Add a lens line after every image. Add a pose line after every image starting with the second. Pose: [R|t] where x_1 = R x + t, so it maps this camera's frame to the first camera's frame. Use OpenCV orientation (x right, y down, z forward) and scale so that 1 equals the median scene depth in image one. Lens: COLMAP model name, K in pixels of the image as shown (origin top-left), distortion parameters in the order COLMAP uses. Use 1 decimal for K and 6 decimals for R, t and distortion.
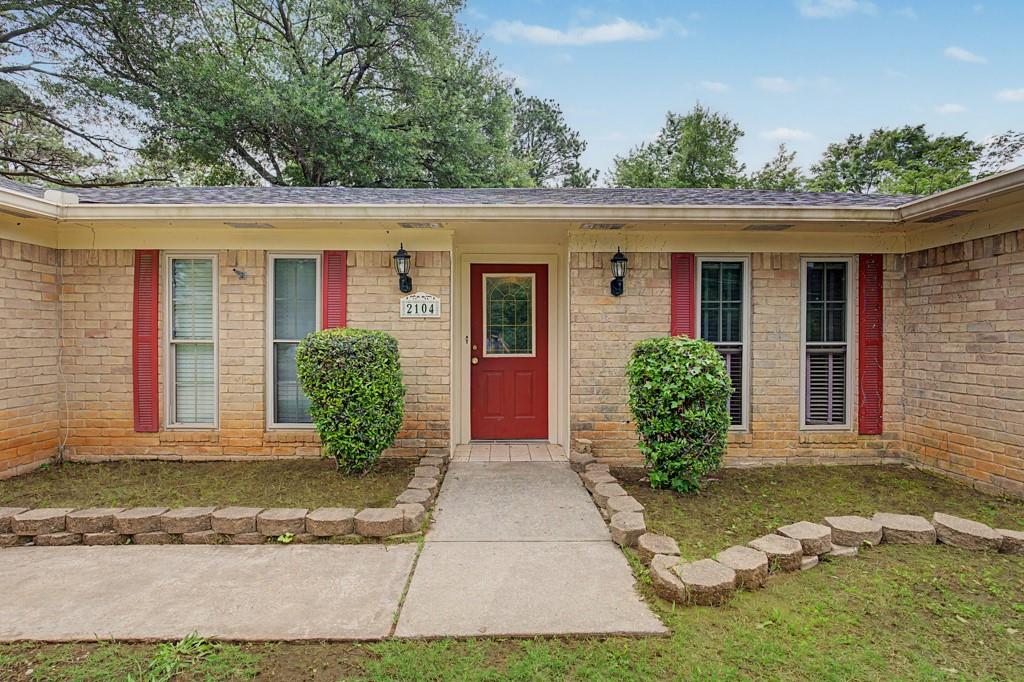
lens RADIAL K [[491.0, 0, 508.5], [0, 491.0, 344.2], [0, 0, 1]] dist [-0.002746, 0.000586]
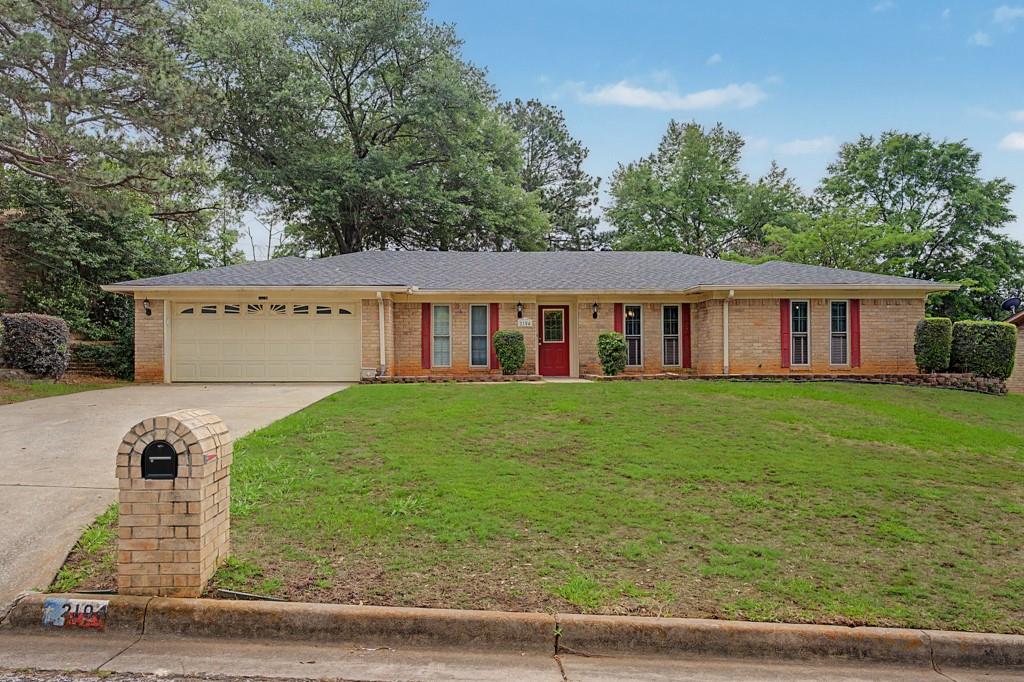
lens RADIAL K [[491.0, 0, 508.5], [0, 491.0, 344.2], [0, 0, 1]] dist [-0.002746, 0.000586]
pose [[0.999969, -0.005290, -0.005821, -0.254051], [0.005174, 0.999791, -0.019791, 0.099897], [0.005925, 0.019761, 0.999787, -1.777514]]
